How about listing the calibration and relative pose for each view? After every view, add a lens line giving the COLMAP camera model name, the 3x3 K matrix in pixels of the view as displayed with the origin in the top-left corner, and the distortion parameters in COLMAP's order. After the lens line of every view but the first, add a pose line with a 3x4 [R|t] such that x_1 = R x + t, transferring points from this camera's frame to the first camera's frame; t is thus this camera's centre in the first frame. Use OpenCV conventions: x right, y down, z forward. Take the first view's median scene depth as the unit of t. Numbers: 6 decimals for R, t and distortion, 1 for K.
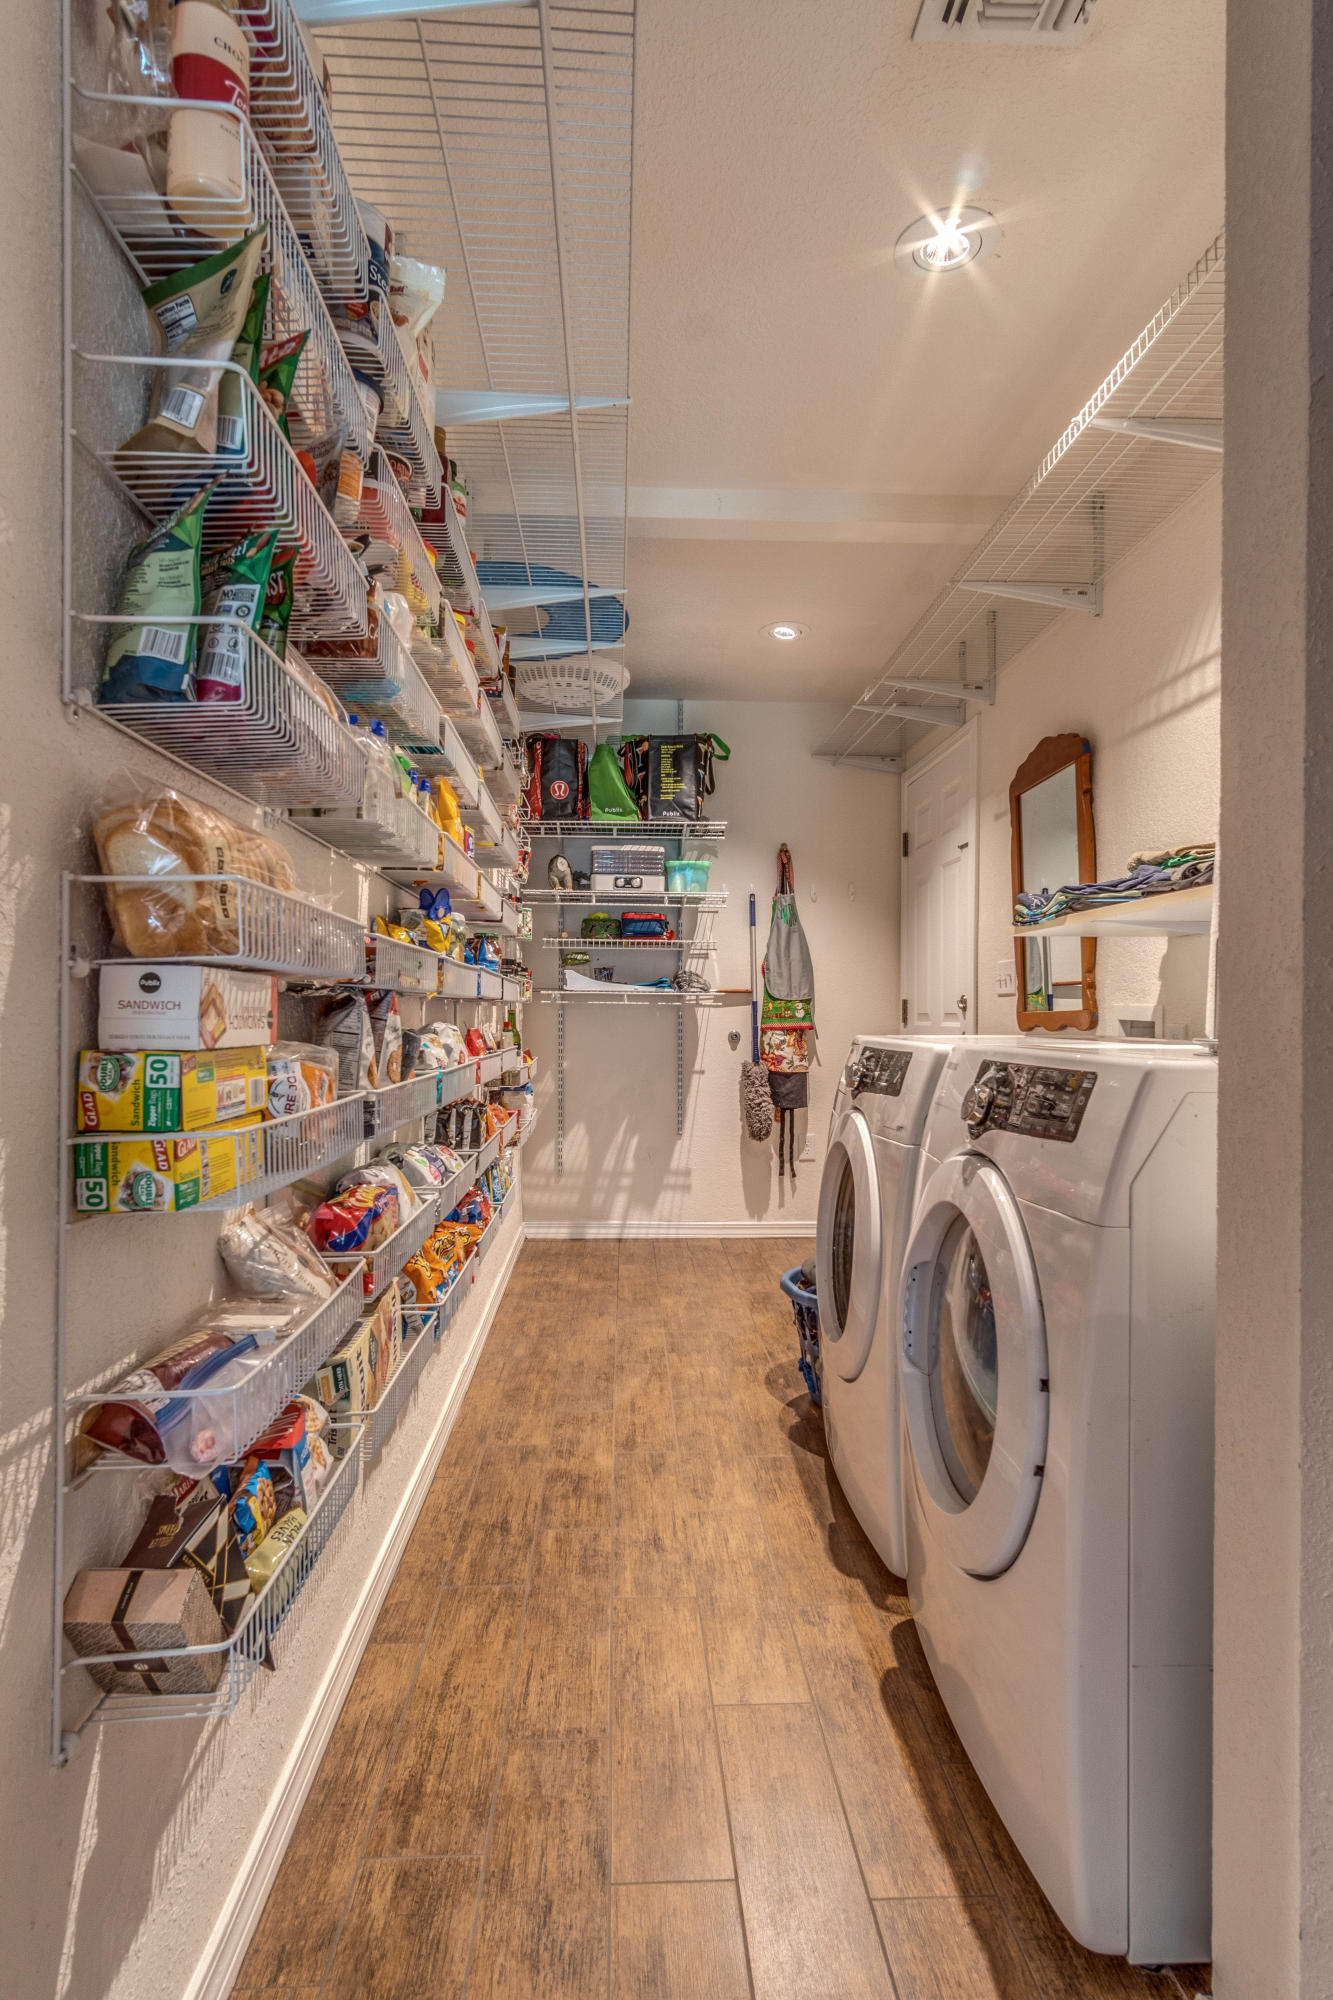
lens RADIAL K [[1062.4, 0, 666.7], [0, 1062.4, 1001.6], [0, 0, 1]] dist [0.000082, 0.001715]
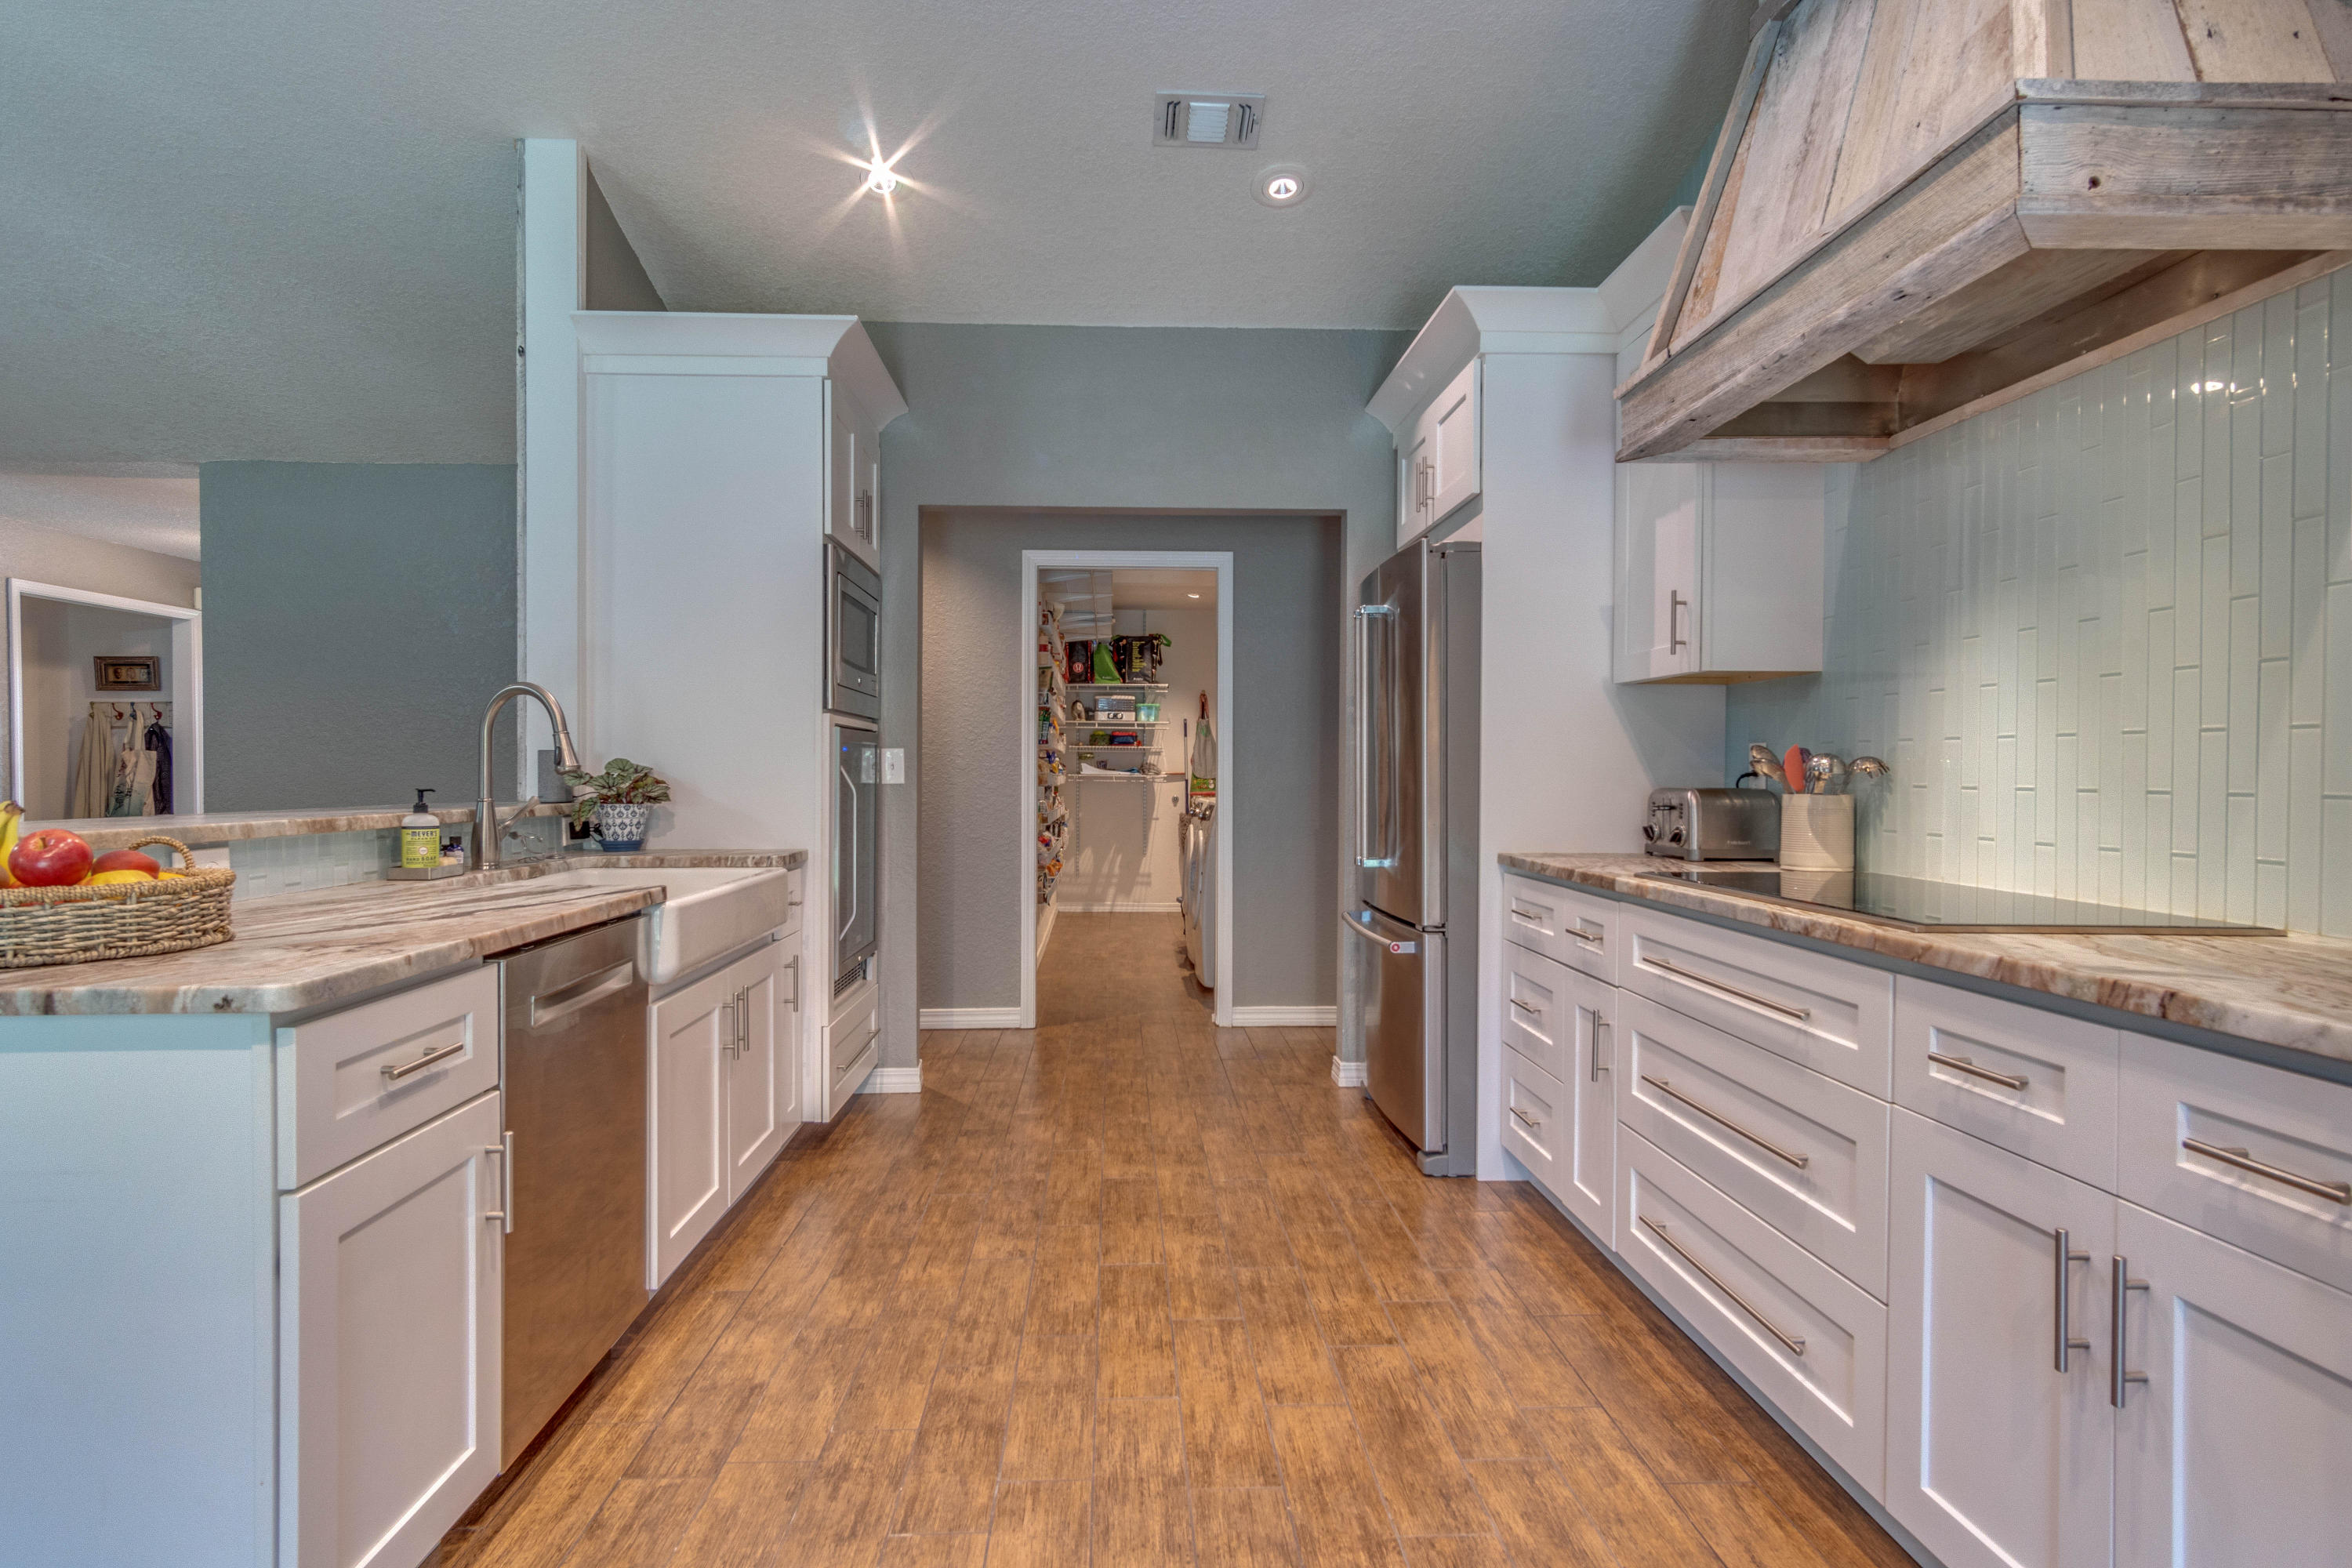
lens RADIAL K [[1249.4, 0, 1158.1], [0, 1249.4, 786.7], [0, 0, 1]] dist [0.000082, 0.001715]
pose [[0.999918, -0.001052, -0.012787, 0.064582], [0.001313, 0.999790, 0.020458, -0.032450], [0.012763, -0.020473, 0.999709, -1.146442]]
